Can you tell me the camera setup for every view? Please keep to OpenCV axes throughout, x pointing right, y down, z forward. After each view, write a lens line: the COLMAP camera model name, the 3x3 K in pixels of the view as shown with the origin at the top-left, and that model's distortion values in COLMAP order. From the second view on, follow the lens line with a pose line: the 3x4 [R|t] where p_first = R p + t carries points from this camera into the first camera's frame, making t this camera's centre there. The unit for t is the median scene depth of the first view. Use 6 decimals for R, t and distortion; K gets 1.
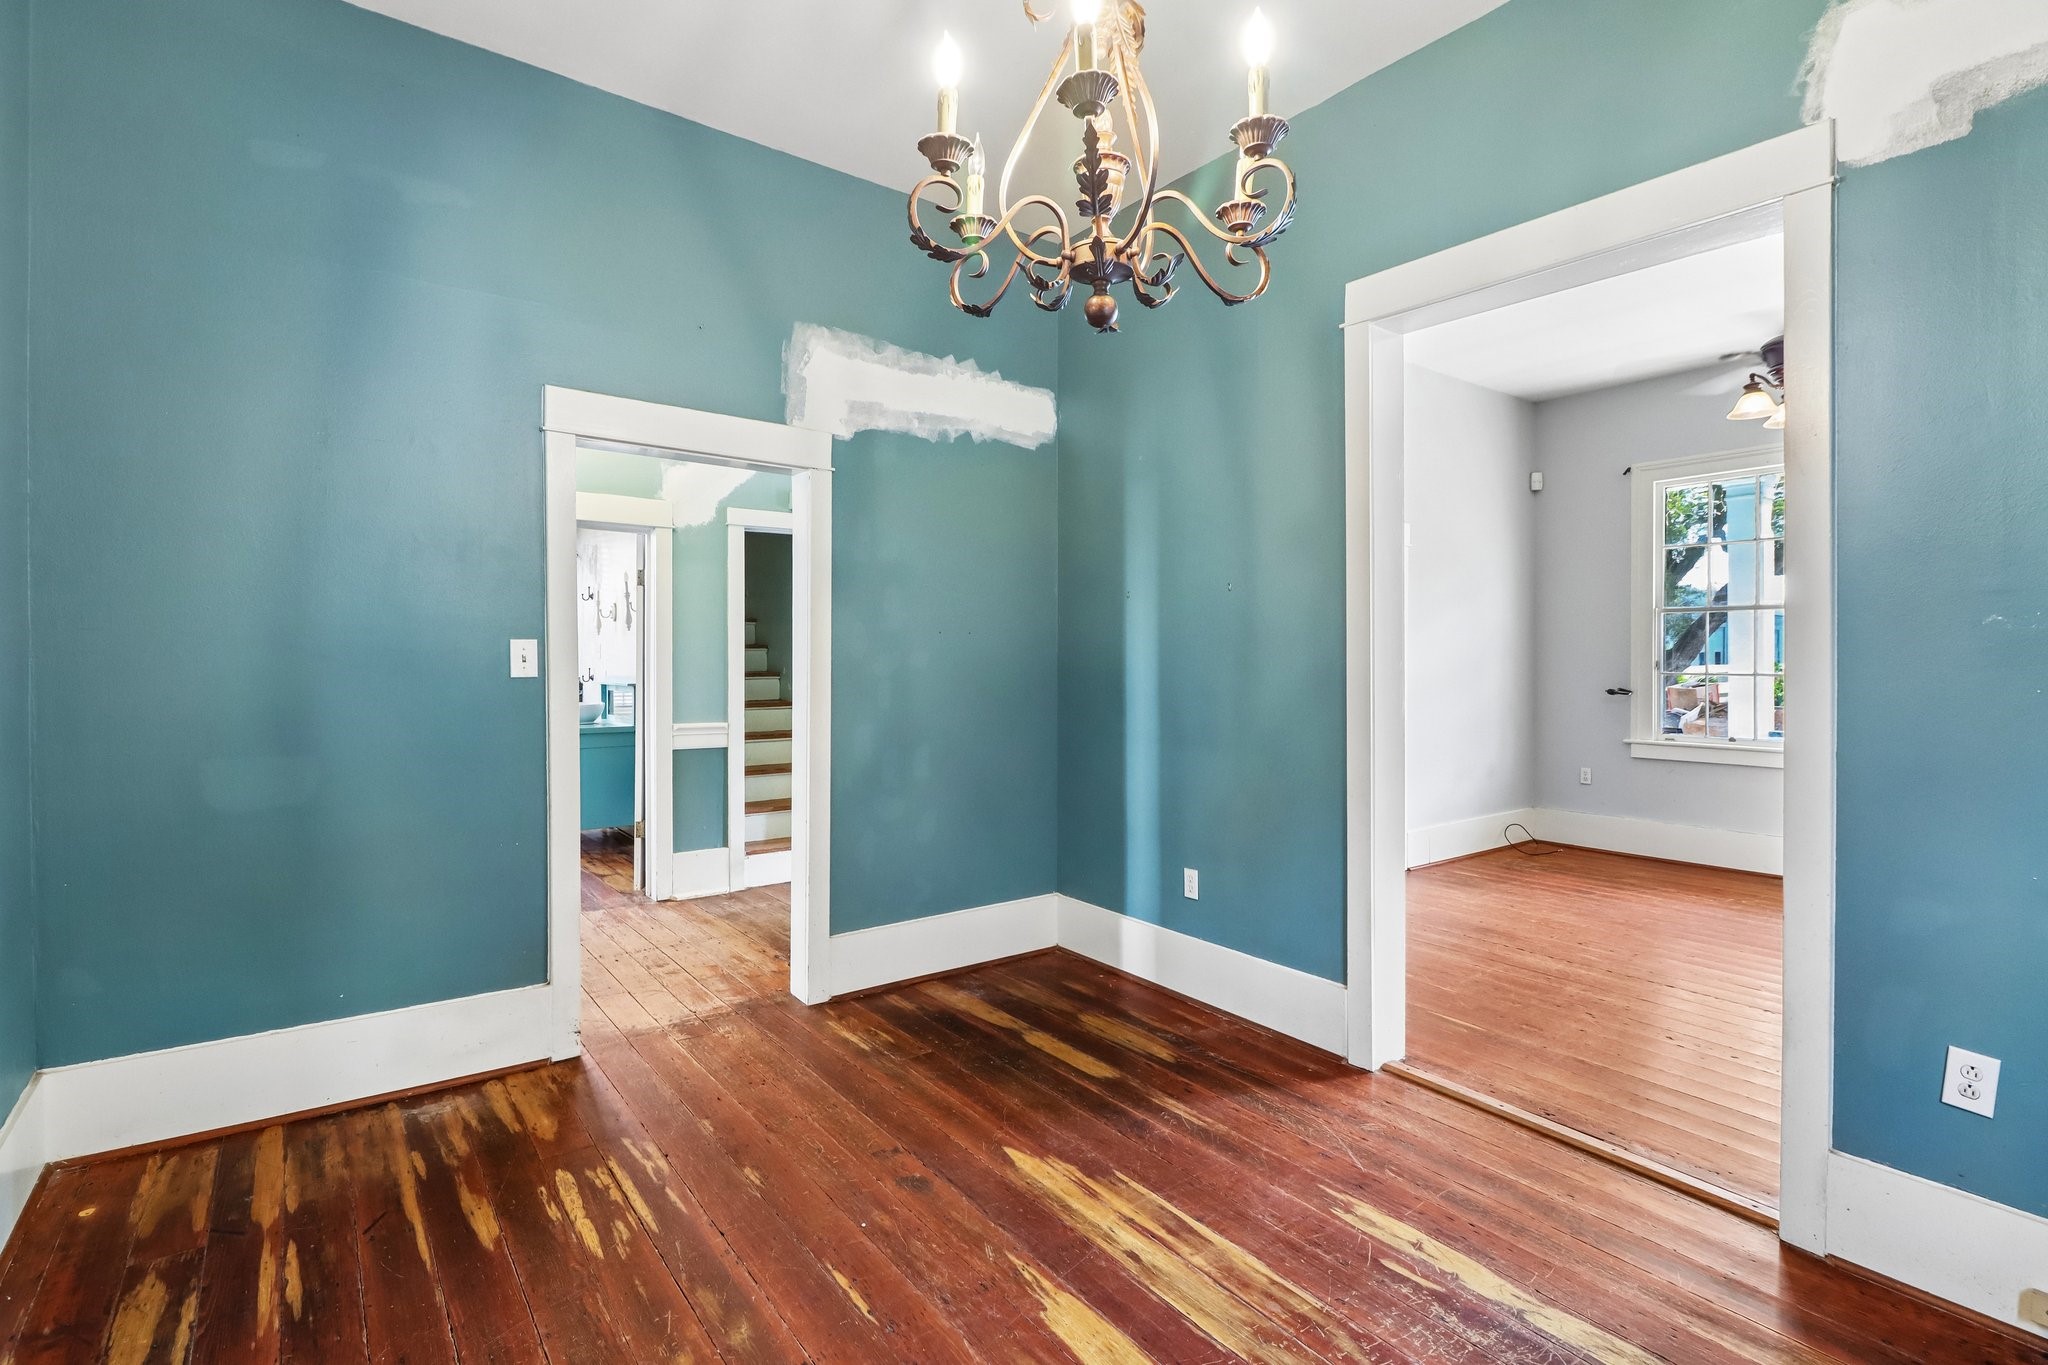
lens RADIAL K [[965.1, 0, 1043.1], [0, 965.1, 668.1], [0, 0, 1]] dist [0.011806, -0.007318]
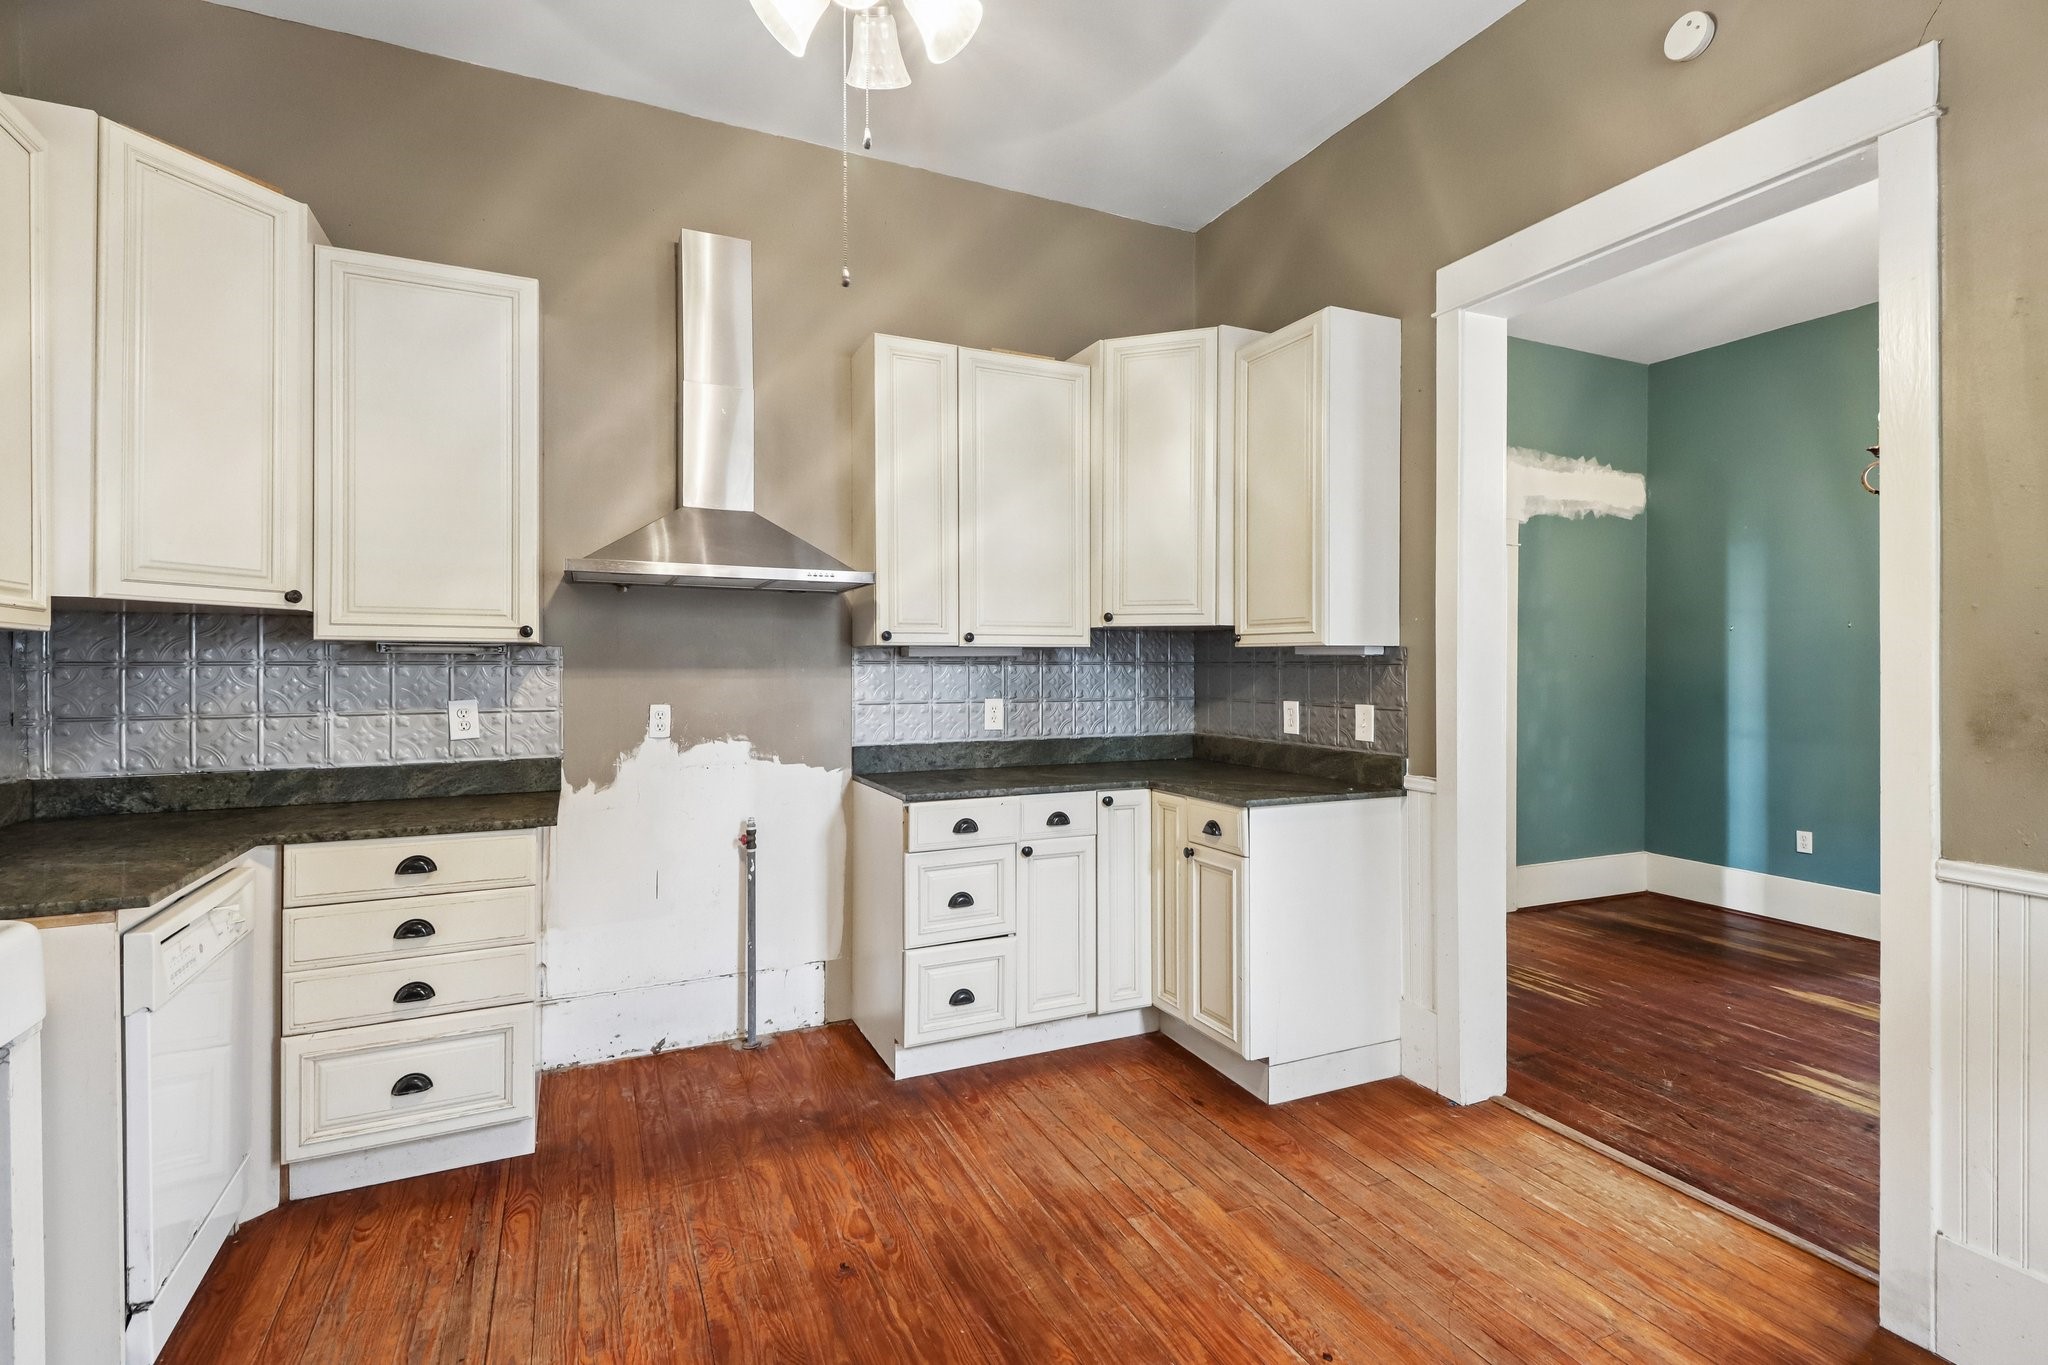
lens RADIAL K [[965.1, 0, 1024.9], [0, 965.1, 666.2], [0, 0, 1]] dist [0.011806, -0.007318]
pose [[0.974141, 0.000854, -0.225940, -0.572056], [-0.003526, 0.999929, -0.011421, -0.003817], [0.225914, 0.011922, 0.974074, -0.543504]]
